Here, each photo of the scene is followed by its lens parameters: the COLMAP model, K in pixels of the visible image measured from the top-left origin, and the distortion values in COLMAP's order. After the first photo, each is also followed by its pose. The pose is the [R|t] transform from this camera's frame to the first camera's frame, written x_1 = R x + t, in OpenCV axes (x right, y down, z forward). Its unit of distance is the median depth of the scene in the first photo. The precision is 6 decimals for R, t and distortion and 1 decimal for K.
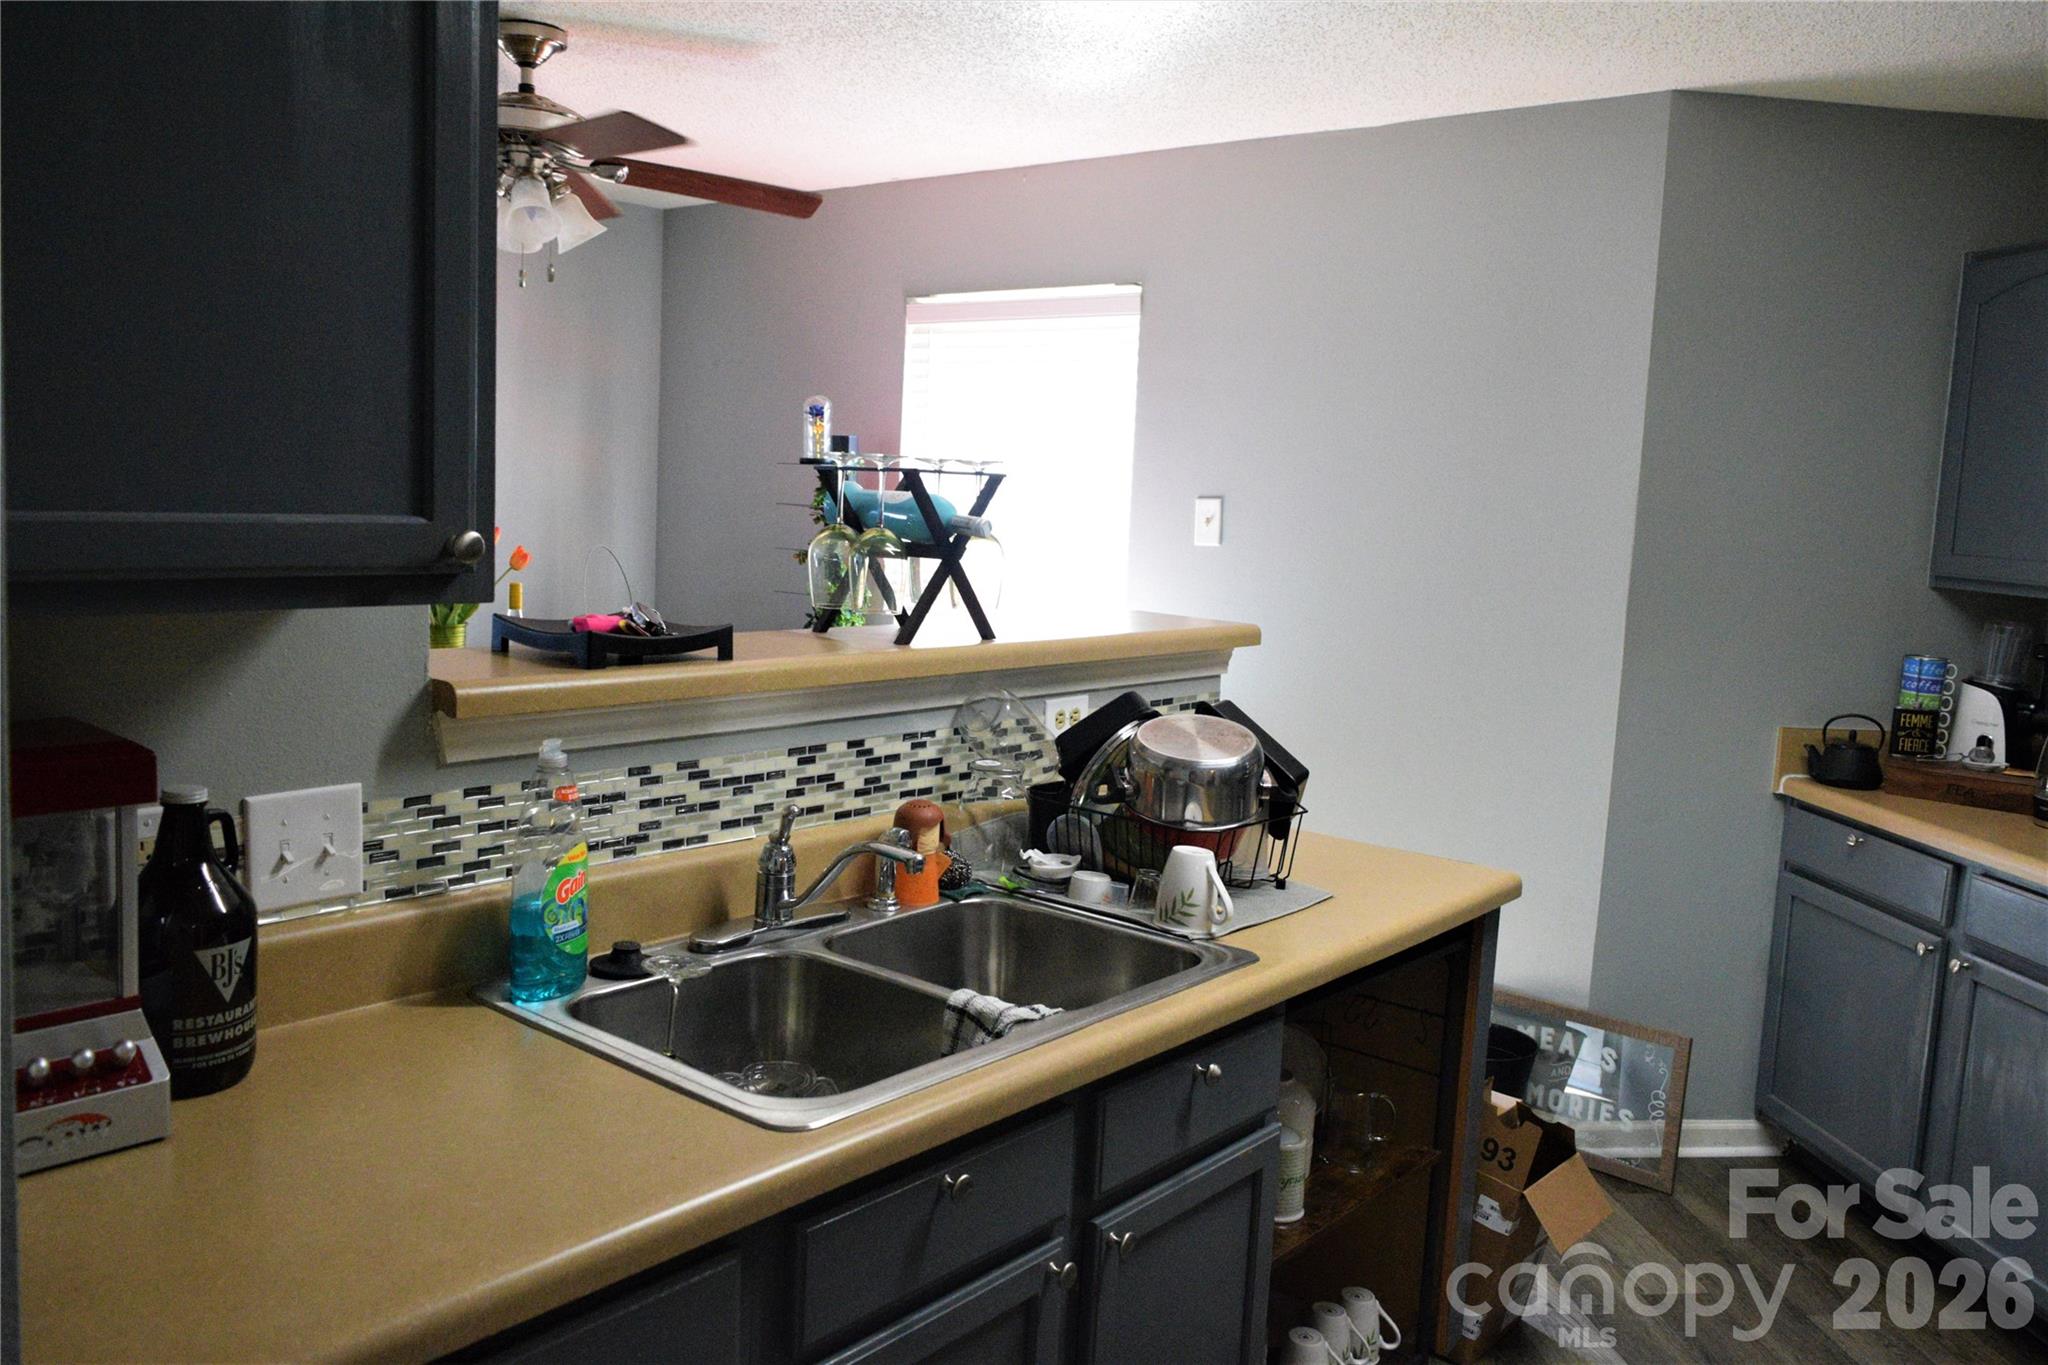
lens RADIAL K [[1589.5, 0, 1024.0], [0, 1589.5, 682.5], [0, 0, 1]] dist [-0.009174, 0.002310]
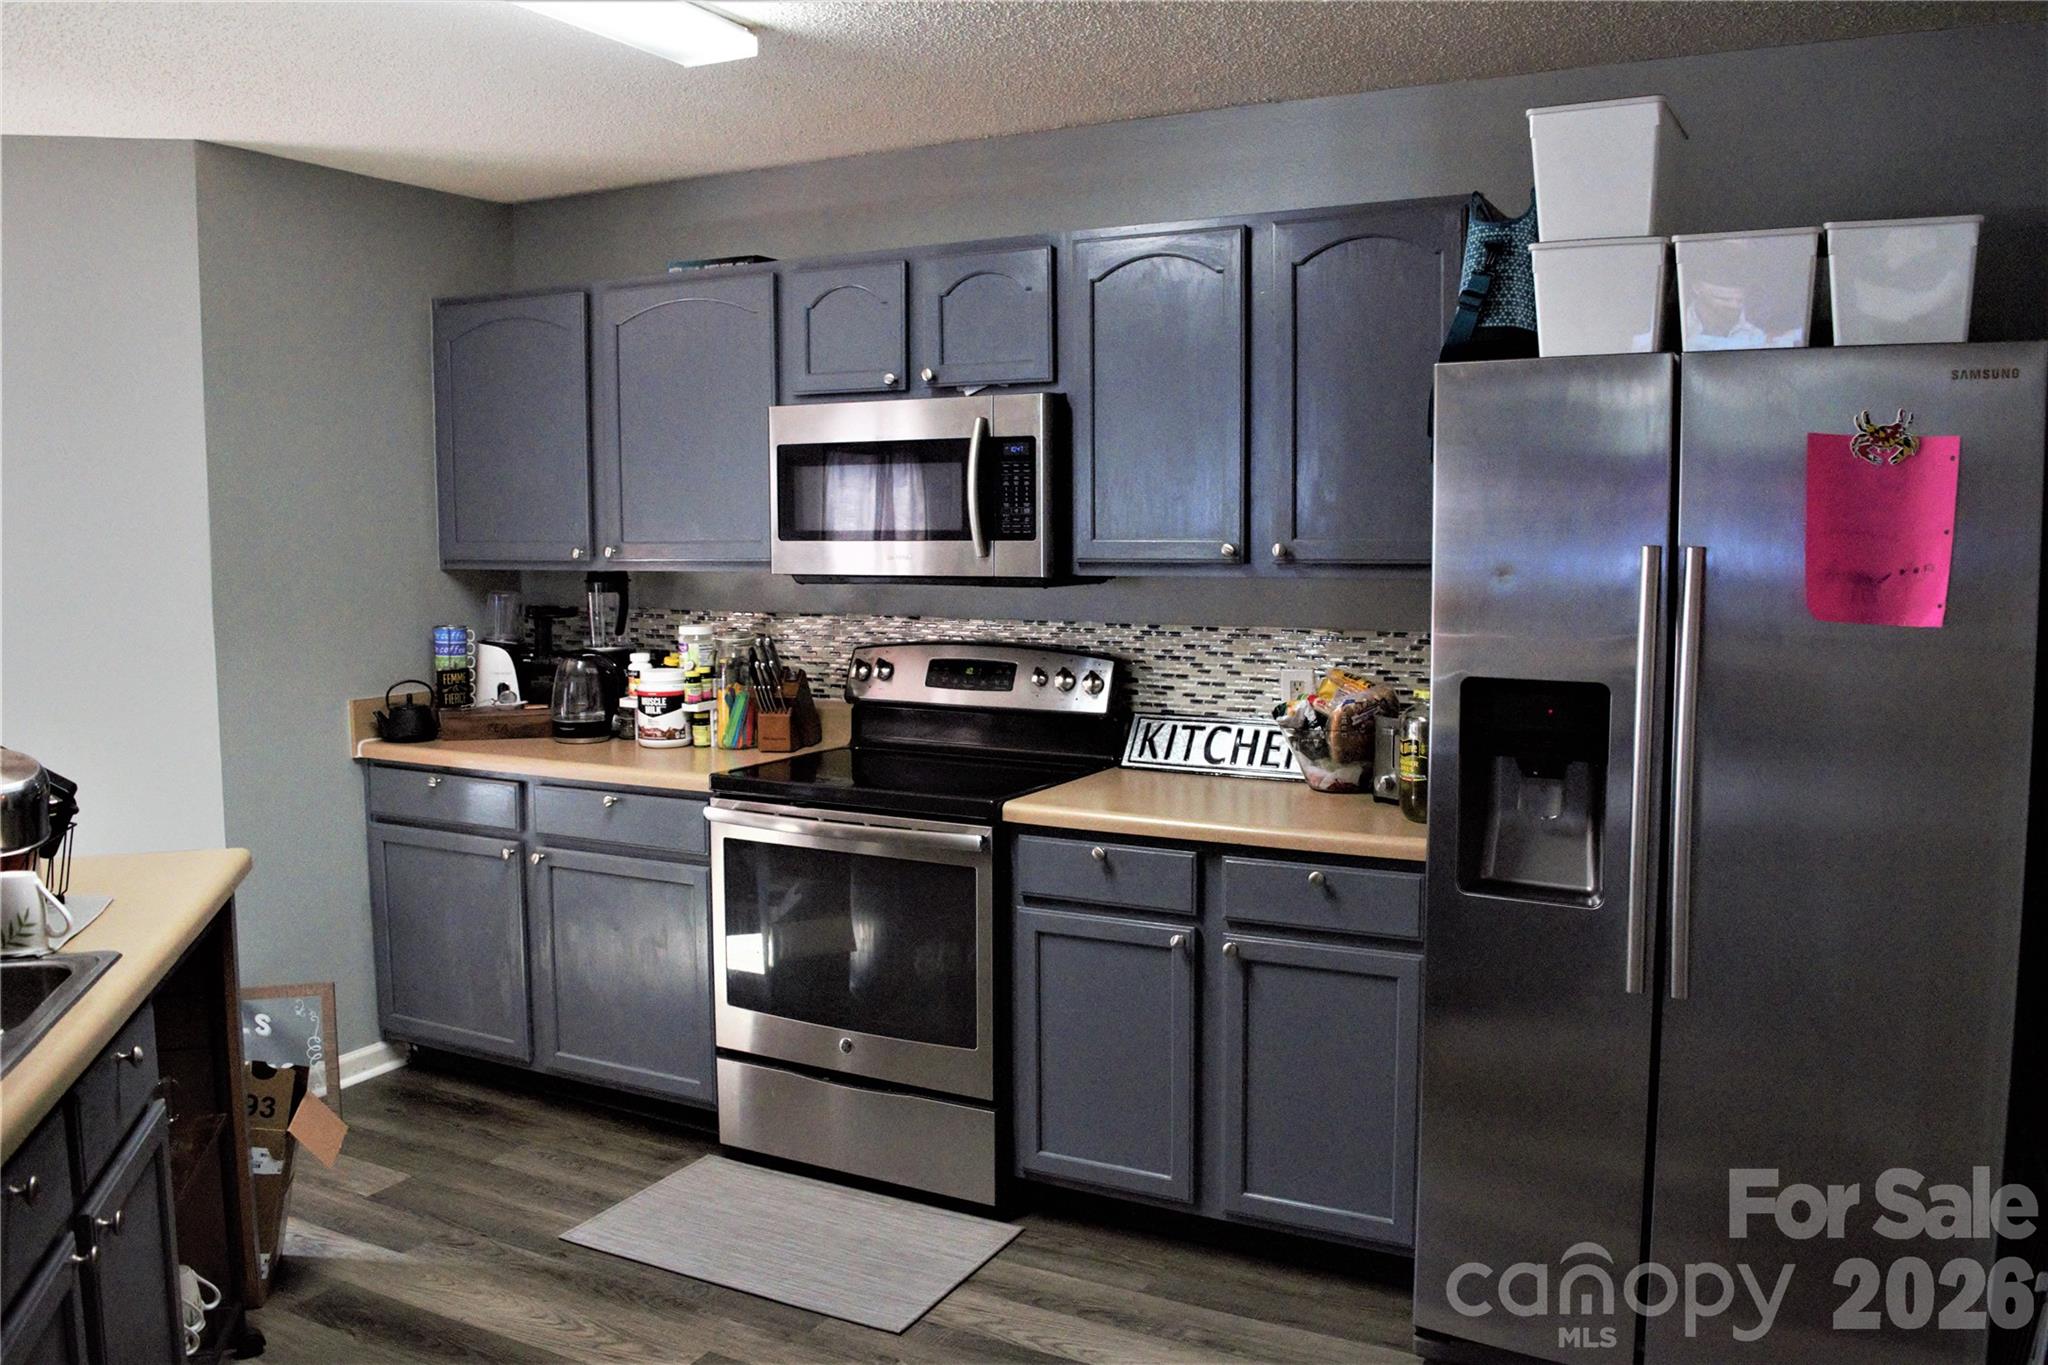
lens RADIAL K [[1596.1, 0, 1024.0], [0, 1596.1, 682.5], [0, 0, 1]] dist [-0.070722, 0.000578]
pose [[0.559135, -0.133258, 0.818298, -0.191764], [0.135119, 0.988449, 0.068641, 0.002909], [-0.817992, 0.072188, 0.570682, -0.056478]]
